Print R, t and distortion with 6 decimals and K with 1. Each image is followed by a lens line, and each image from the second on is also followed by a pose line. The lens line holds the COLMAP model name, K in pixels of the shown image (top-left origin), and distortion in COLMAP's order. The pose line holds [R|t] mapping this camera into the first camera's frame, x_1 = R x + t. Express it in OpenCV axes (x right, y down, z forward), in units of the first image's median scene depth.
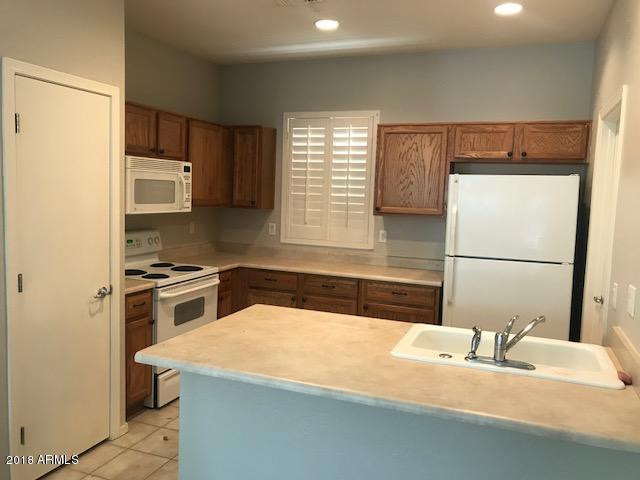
lens RADIAL K [[531.1, 0, 320.0], [0, 531.1, 240.0], [0, 0, 1]] dist [0.001833, 0.001079]
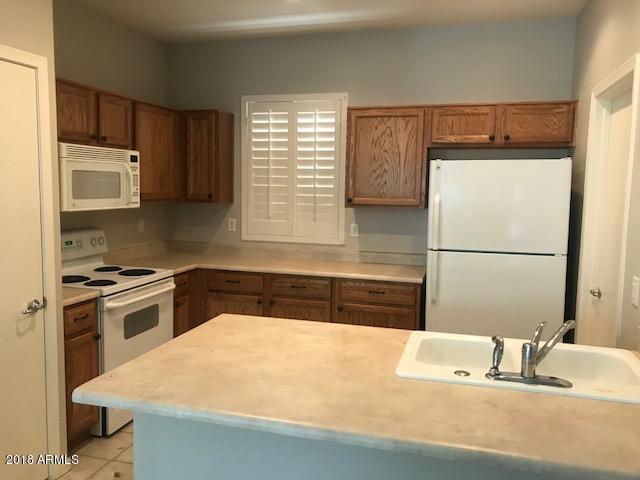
lens RADIAL K [[531.1, 0, 320.0], [0, 531.1, 240.0], [0, 0, 1]] dist [0.001833, 0.001079]
pose [[0.995707, -0.025953, 0.088843, -0.027421], [0.024992, 0.999617, 0.011912, -0.002534], [-0.089118, -0.009641, 0.995974, 0.103704]]
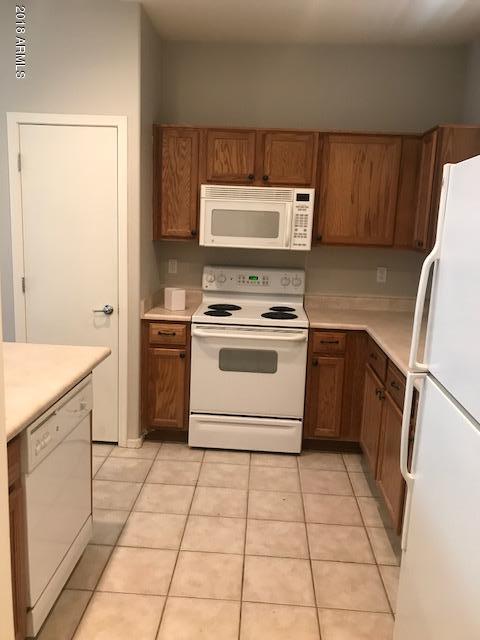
lens RADIAL K [[531.1, 0, 240.0], [0, 531.1, 320.0], [0, 0, 1]] dist [0.001833, 0.001079]
pose [[0.304812, 0.152949, -0.940051, 0.543384], [-0.118931, 0.985408, 0.121766, -0.036333], [0.944958, 0.074686, 0.318554, 0.685843]]
